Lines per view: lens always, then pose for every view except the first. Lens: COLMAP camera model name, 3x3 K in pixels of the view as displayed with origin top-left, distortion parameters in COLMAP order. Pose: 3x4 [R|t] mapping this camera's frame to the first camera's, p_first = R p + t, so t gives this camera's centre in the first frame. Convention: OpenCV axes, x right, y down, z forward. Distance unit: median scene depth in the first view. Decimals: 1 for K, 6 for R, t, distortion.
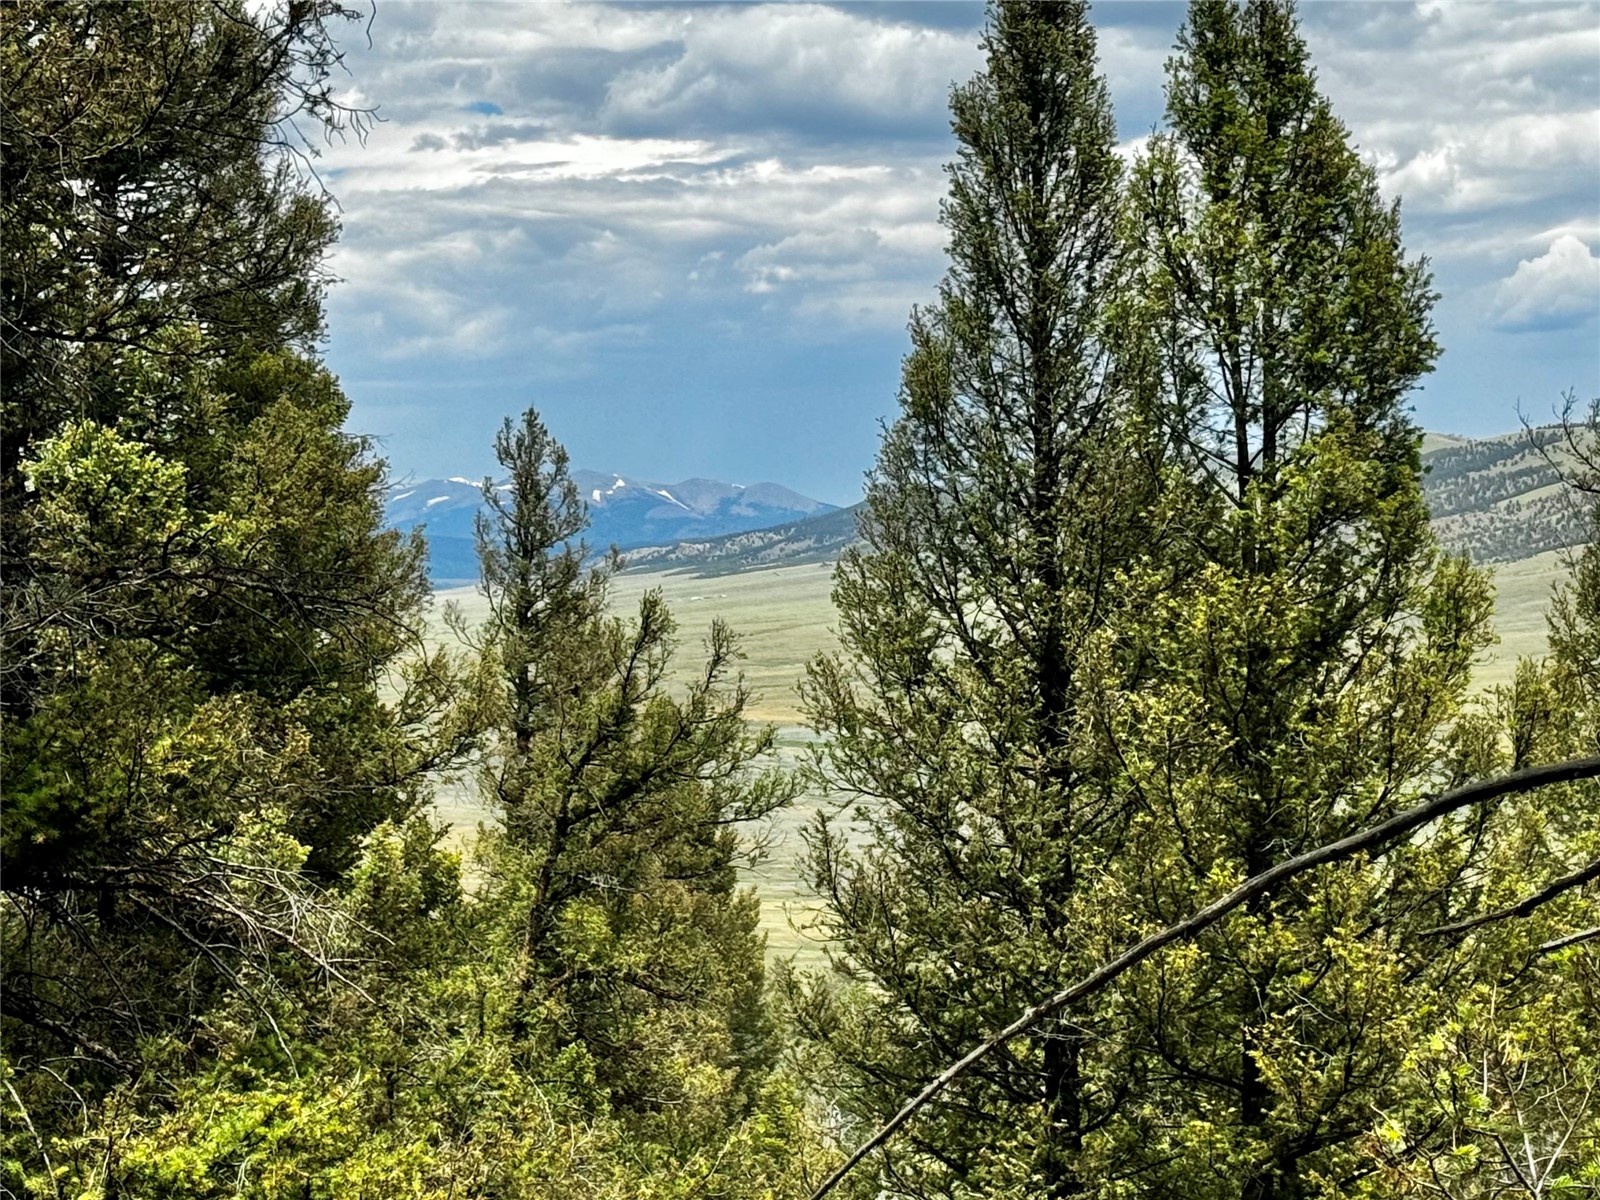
lens RADIAL K [[2877.6, 0, 798.7], [0, 2877.6, 601.5], [0, 0, 1]] dist [-0.006352, 0.000000]
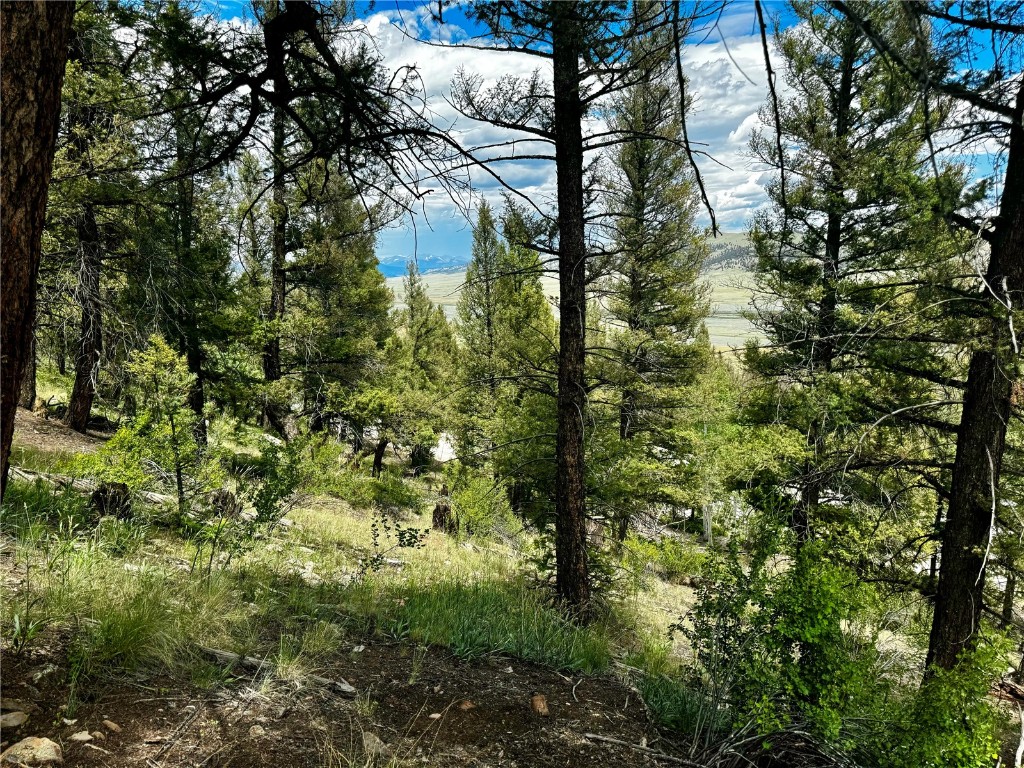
lens RADIAL K [[714.8, 0, 512.2], [0, 714.8, 382.1], [0, 0, 1]] dist [-0.001037, -0.000008]
pose [[0.999620, -0.016888, 0.021798, 0.088060], [0.011770, 0.976194, 0.216580, -0.163365], [-0.024937, -0.216241, 0.976022, -0.545199]]
